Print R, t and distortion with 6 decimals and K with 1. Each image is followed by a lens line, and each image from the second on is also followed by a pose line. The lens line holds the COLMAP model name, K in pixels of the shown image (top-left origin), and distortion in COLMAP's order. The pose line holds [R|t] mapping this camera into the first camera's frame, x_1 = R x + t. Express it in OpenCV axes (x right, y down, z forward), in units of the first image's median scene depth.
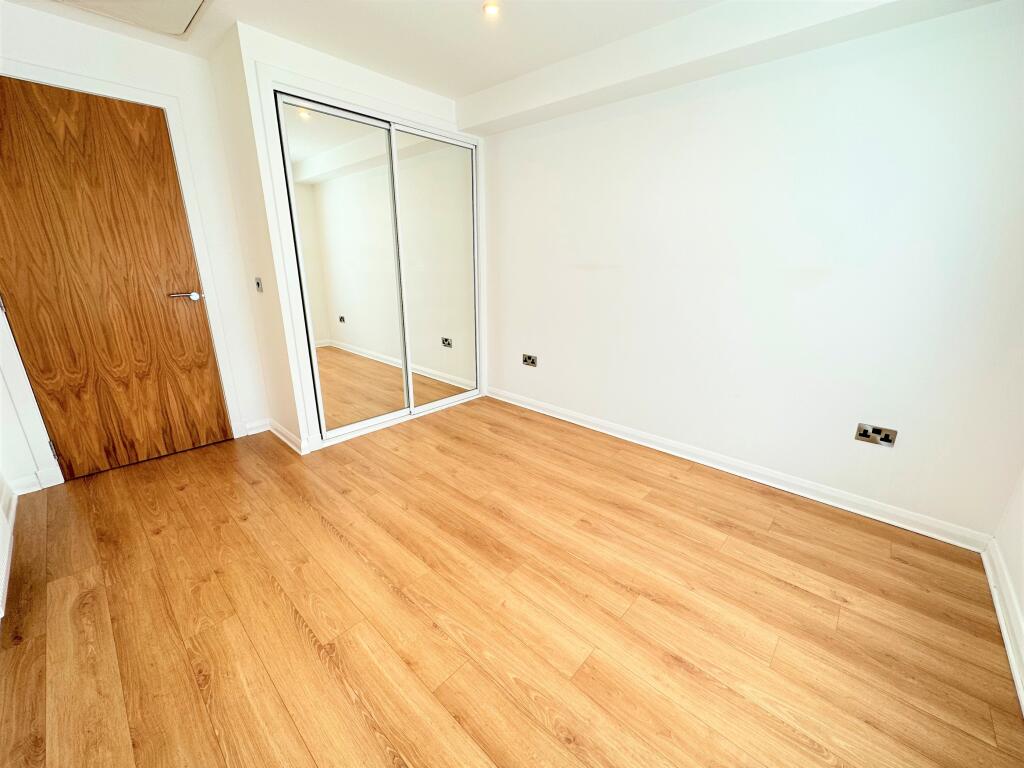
lens RADIAL K [[408.9, 0, 515.2], [0, 408.9, 383.7], [0, 0, 1]] dist [-0.000336, 0.000387]
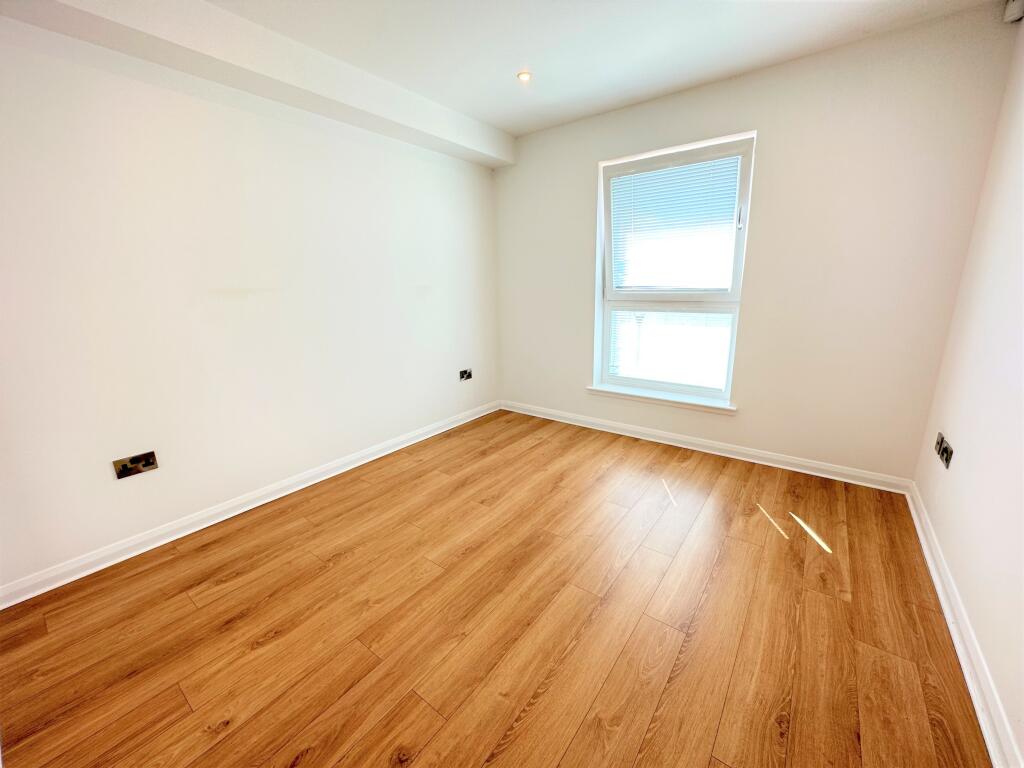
lens RADIAL K [[408.9, 0, 515.2], [0, 408.9, 383.7], [0, 0, 1]] dist [-0.000336, 0.000387]
pose [[-0.098273, -0.244583, 0.964635, -0.841604], [0.309266, 0.913825, 0.263207, -0.232595], [-0.945884, 0.324195, -0.014163, 0.803007]]
